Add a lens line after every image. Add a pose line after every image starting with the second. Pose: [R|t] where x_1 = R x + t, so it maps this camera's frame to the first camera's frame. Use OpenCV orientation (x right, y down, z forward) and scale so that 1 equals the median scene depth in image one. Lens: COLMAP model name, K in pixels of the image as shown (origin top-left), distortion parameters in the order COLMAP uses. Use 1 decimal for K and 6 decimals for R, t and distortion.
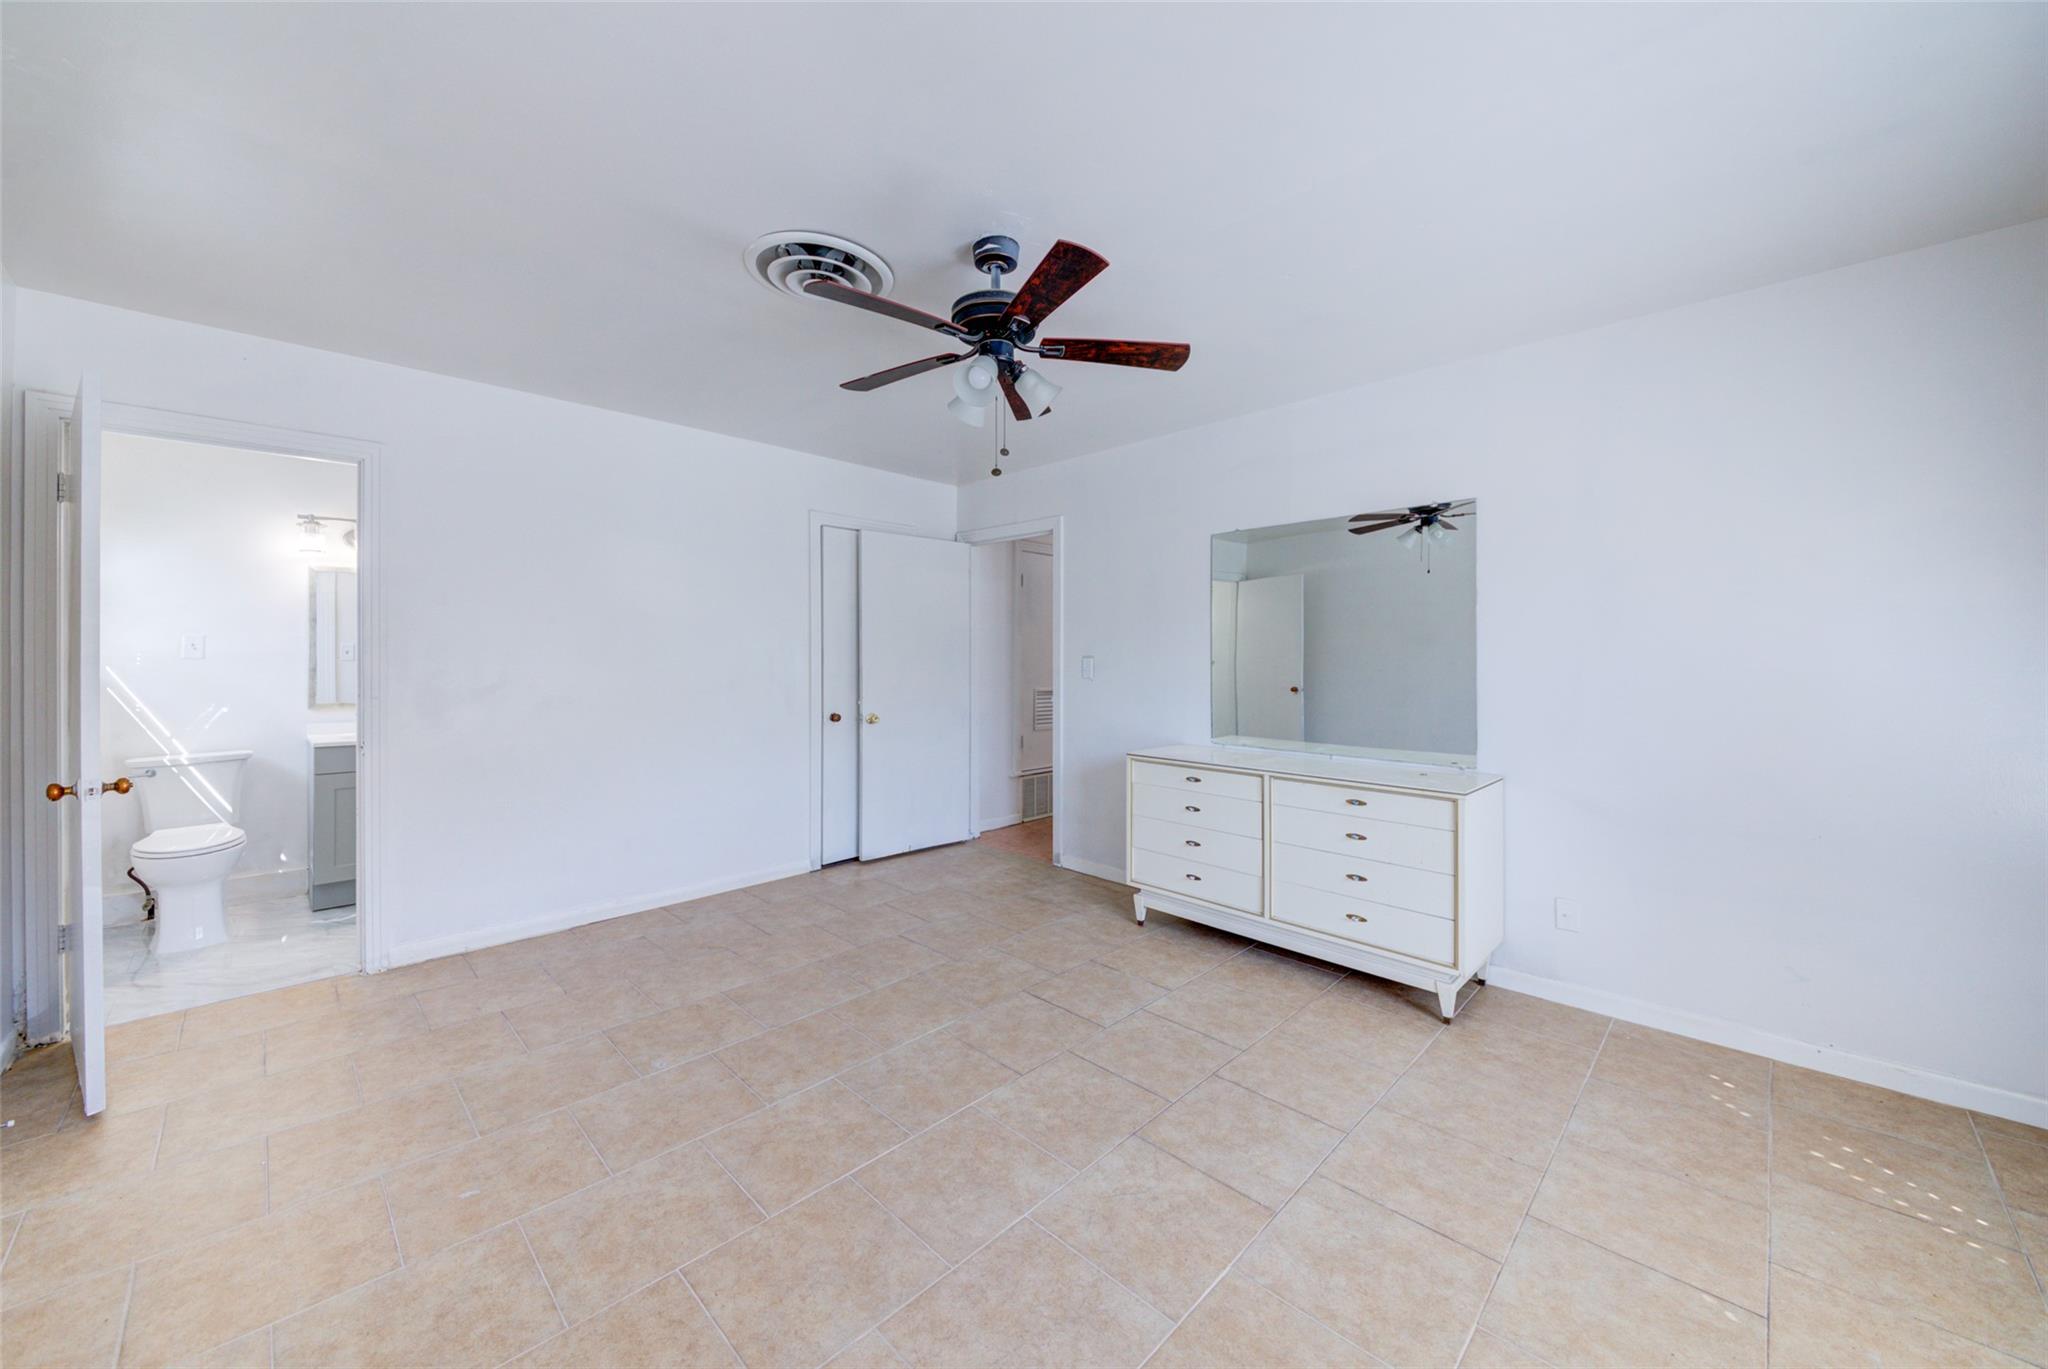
lens RADIAL K [[771.6, 0, 1024.8], [0, 771.6, 650.8], [0, 0, 1]] dist [-0.000032, -0.000011]
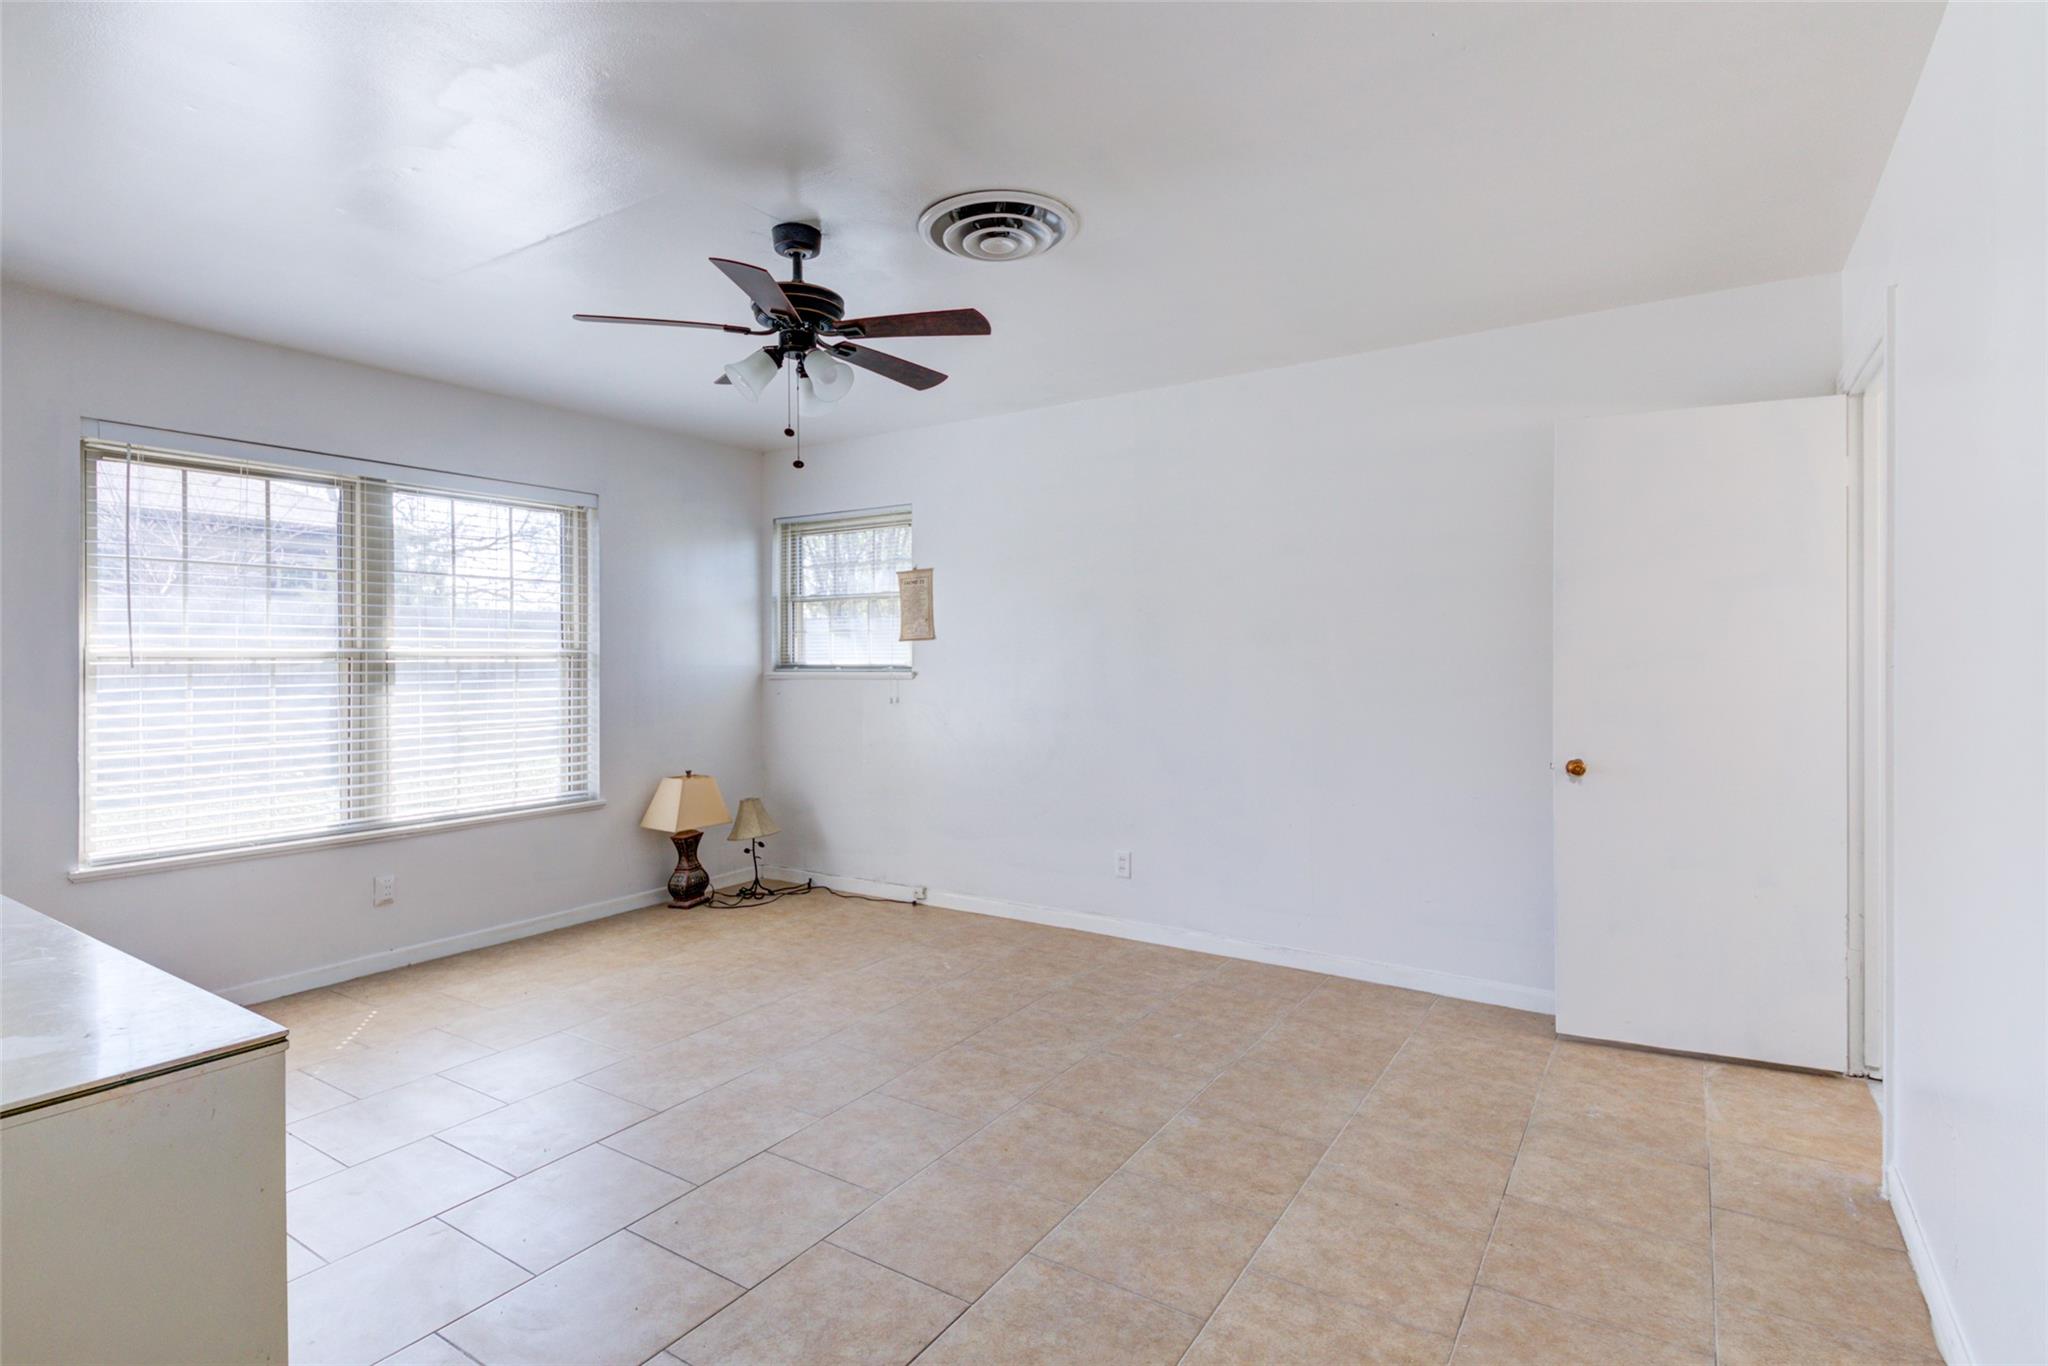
lens RADIAL K [[992.9, 0, 1035.0], [0, 992.9, 689.0], [0, 0, 1]] dist [0.048672, -0.028660]
pose [[-0.977895, 0.006275, -0.209003, -0.062038], [0.001291, 0.999712, 0.023972, 0.016188], [0.209093, 0.023172, -0.977621, 2.005169]]
